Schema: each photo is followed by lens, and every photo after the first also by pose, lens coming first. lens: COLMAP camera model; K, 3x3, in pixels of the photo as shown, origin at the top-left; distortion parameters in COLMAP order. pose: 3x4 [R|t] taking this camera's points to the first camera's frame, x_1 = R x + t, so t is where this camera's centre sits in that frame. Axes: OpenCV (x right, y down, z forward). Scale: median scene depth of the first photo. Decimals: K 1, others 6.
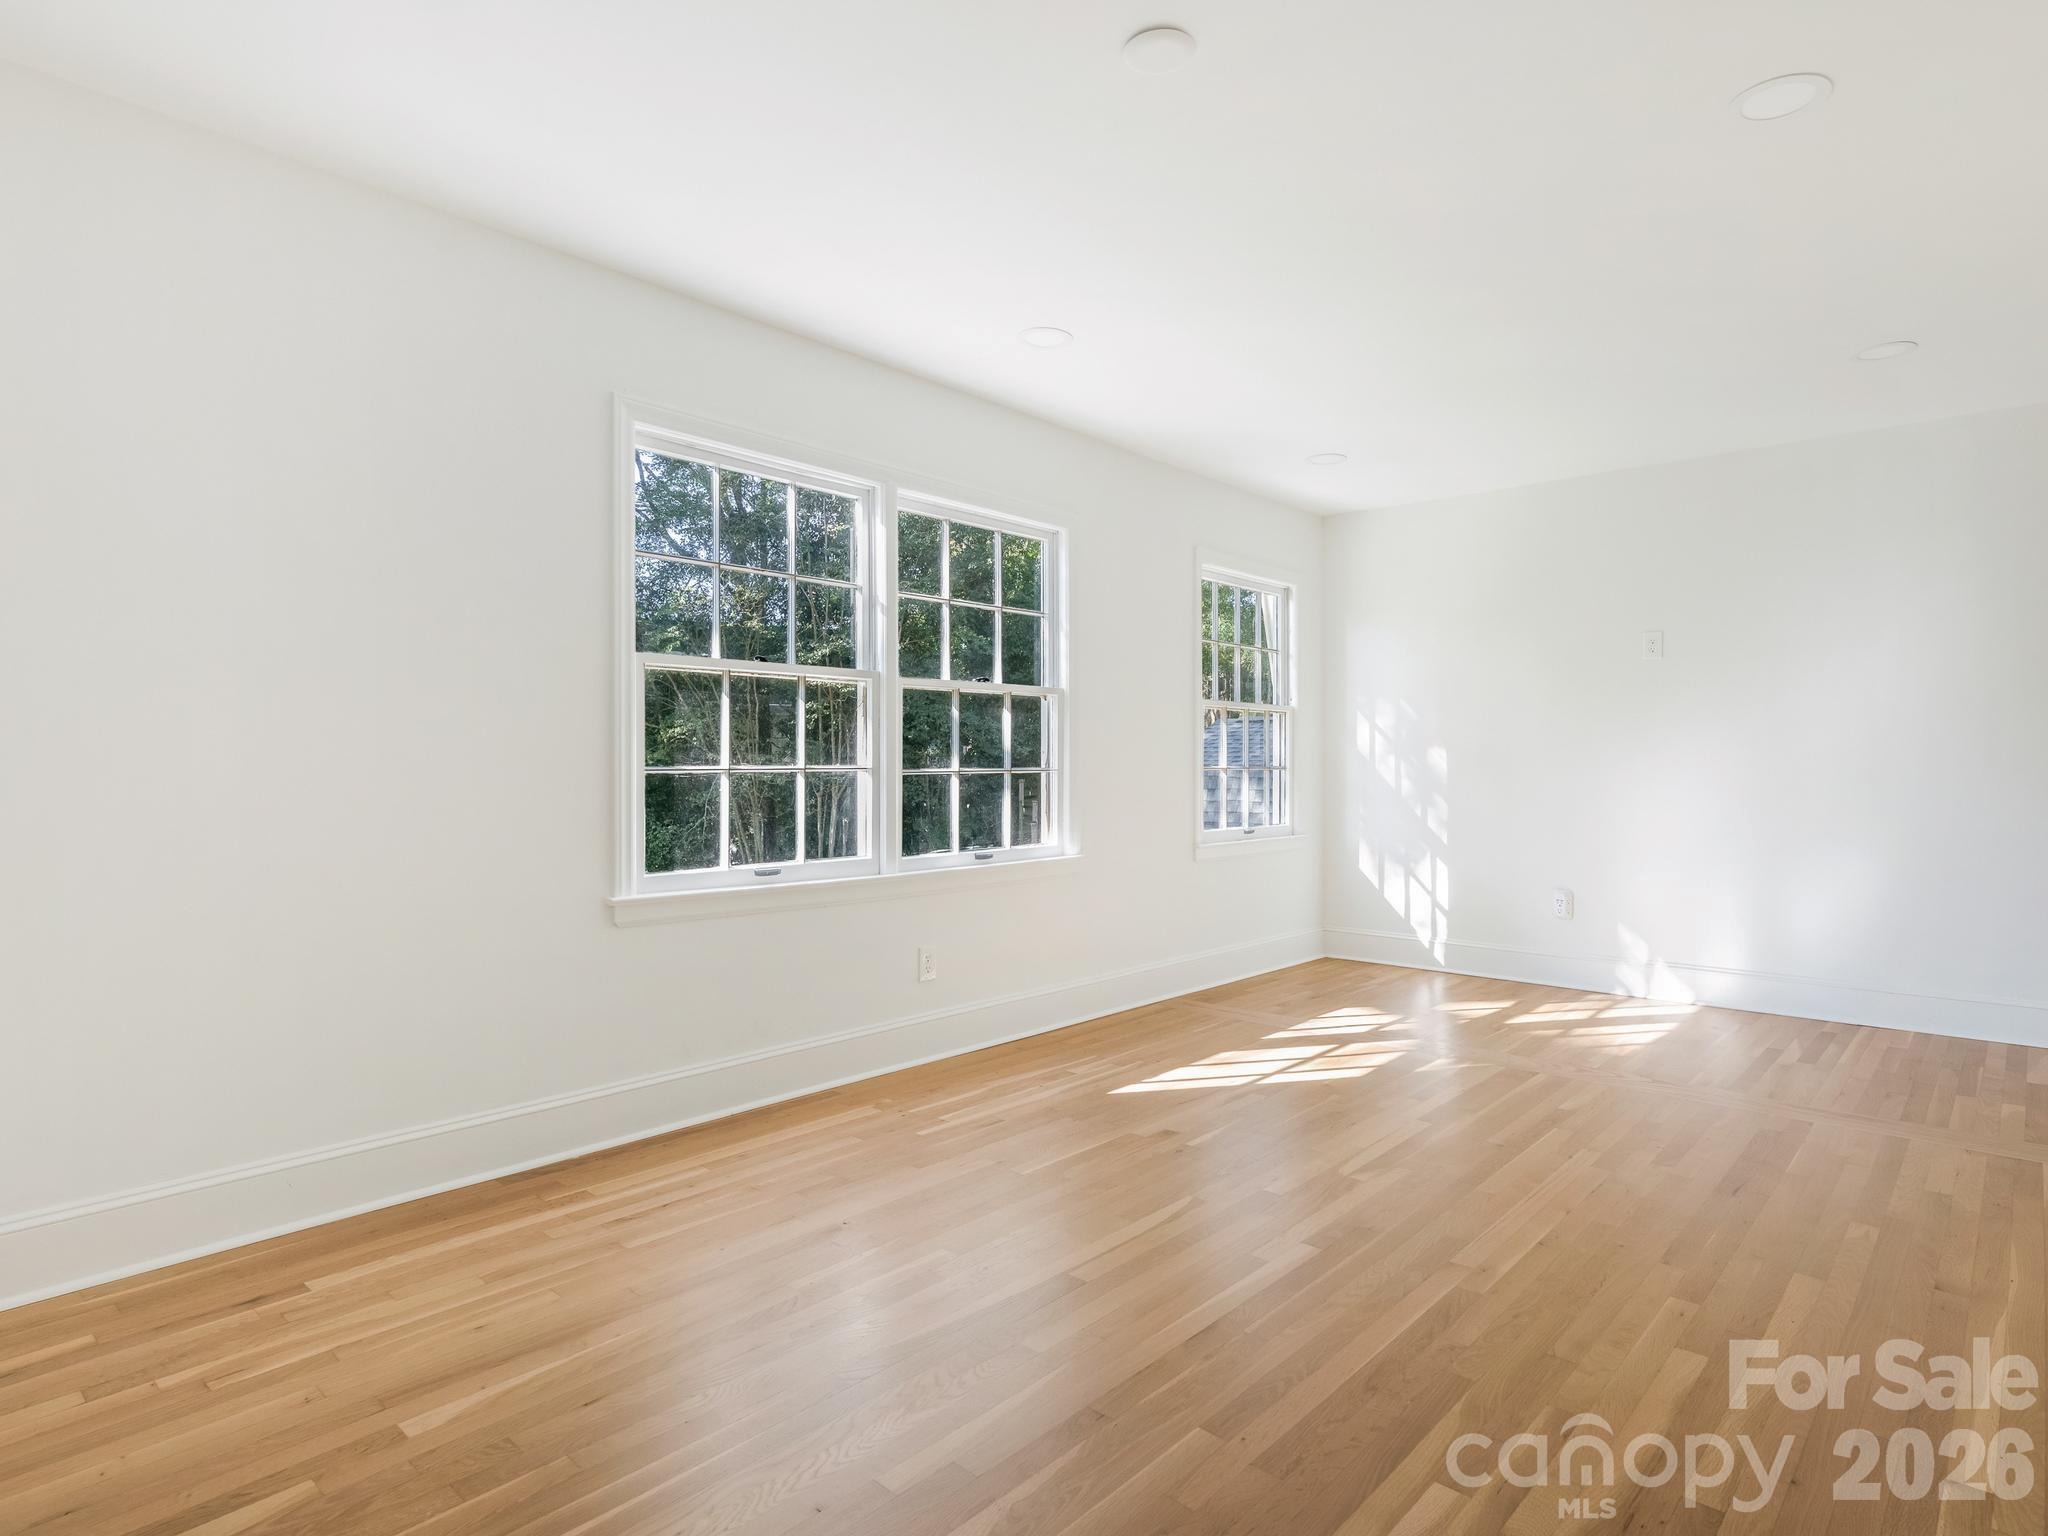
lens RADIAL K [[1125.4, 0, 1032.6], [0, 1125.4, 756.7], [0, 0, 1]] dist [-0.003672, -0.001518]
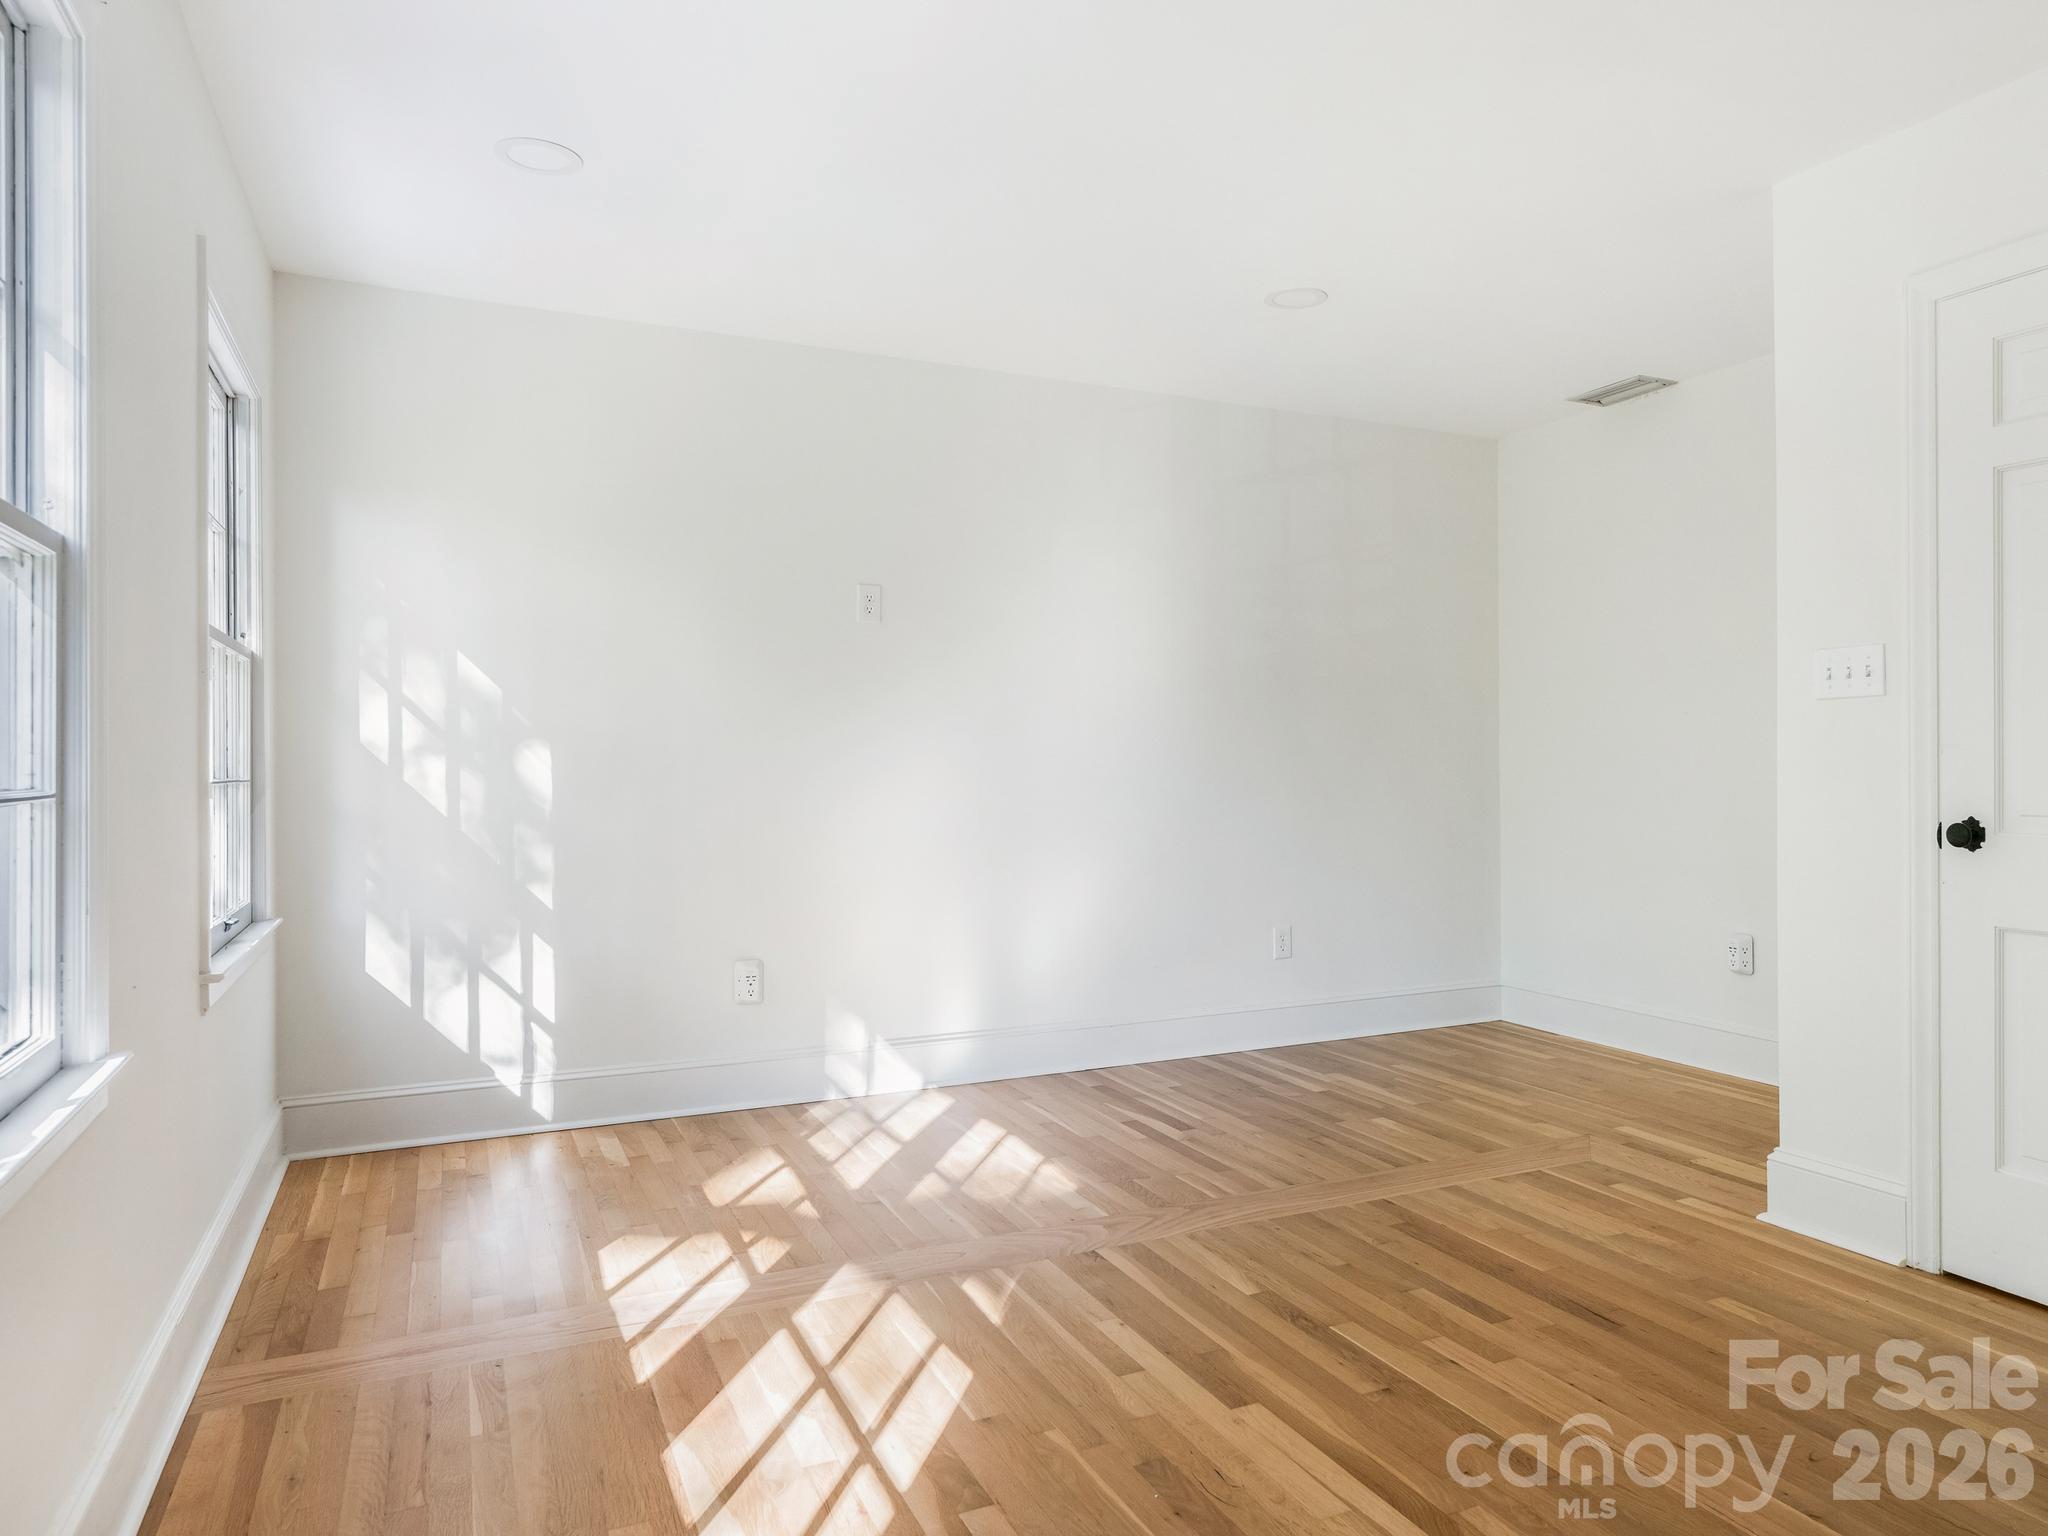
lens RADIAL K [[1339.3, 0, 1016.1], [0, 1339.3, 770.0], [0, 0, 1]] dist [-0.002142, 0.002423]
pose [[0.366699, -0.002443, 0.930337, -0.185558], [0.002596, 0.999995, 0.001602, 0.005360], [-0.930336, 0.001828, 0.366703, 0.523296]]
